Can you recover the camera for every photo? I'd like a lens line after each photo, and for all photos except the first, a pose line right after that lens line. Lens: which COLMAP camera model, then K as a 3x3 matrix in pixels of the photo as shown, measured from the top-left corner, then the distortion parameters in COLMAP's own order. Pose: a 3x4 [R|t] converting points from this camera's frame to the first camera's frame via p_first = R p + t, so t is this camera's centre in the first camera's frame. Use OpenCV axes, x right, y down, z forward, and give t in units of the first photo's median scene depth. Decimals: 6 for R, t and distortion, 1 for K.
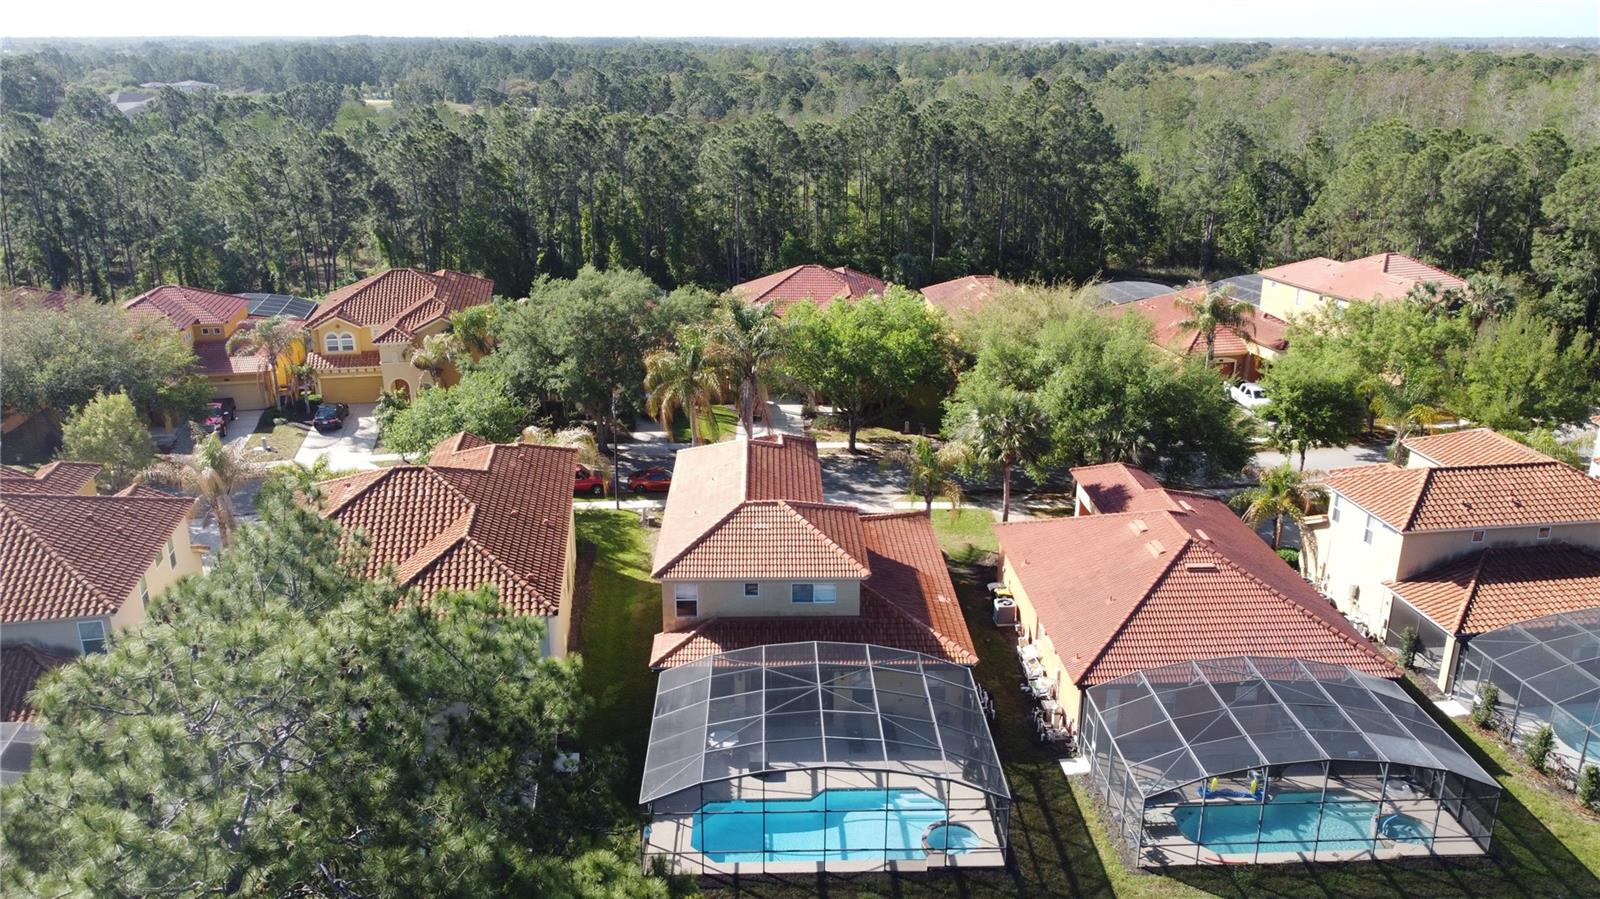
lens RADIAL K [[1202.2, 0, 788.7], [0, 1202.2, 451.7], [0, 0, 1]] dist [-0.002506, -0.005816]
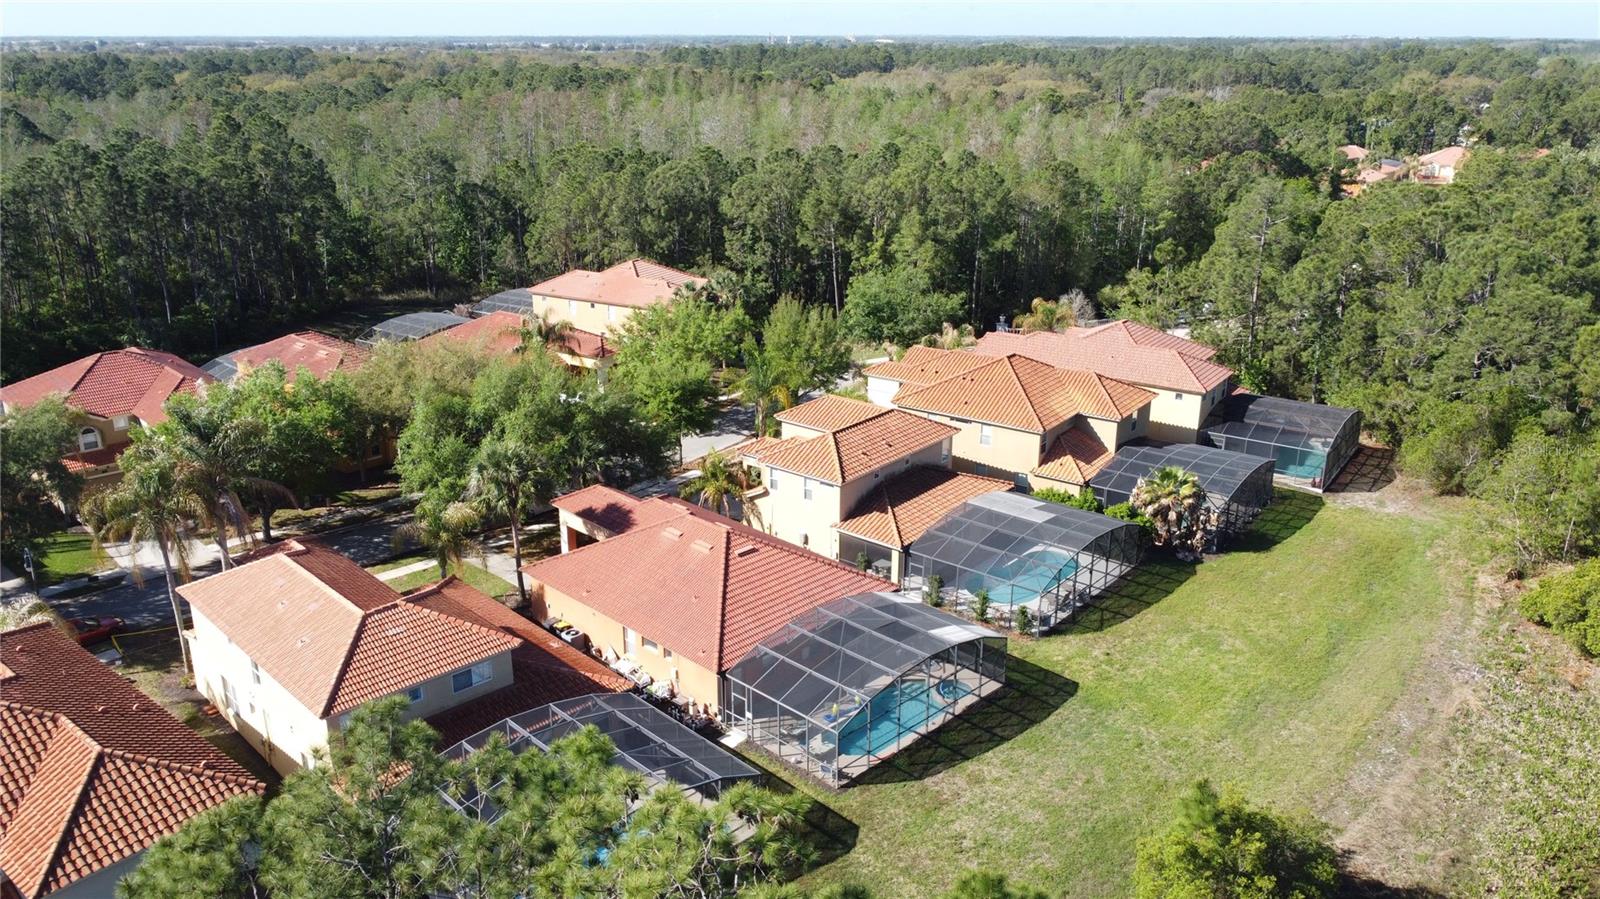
lens RADIAL K [[1202.2, 0, 793.2], [0, 1202.2, 455.8], [0, 0, 1]] dist [-0.002506, -0.005816]
pose [[0.734057, -0.219822, 0.642525, -0.369408], [0.217778, 0.972388, 0.083874, -0.085993], [-0.643221, 0.078359, 0.761660, 0.027942]]
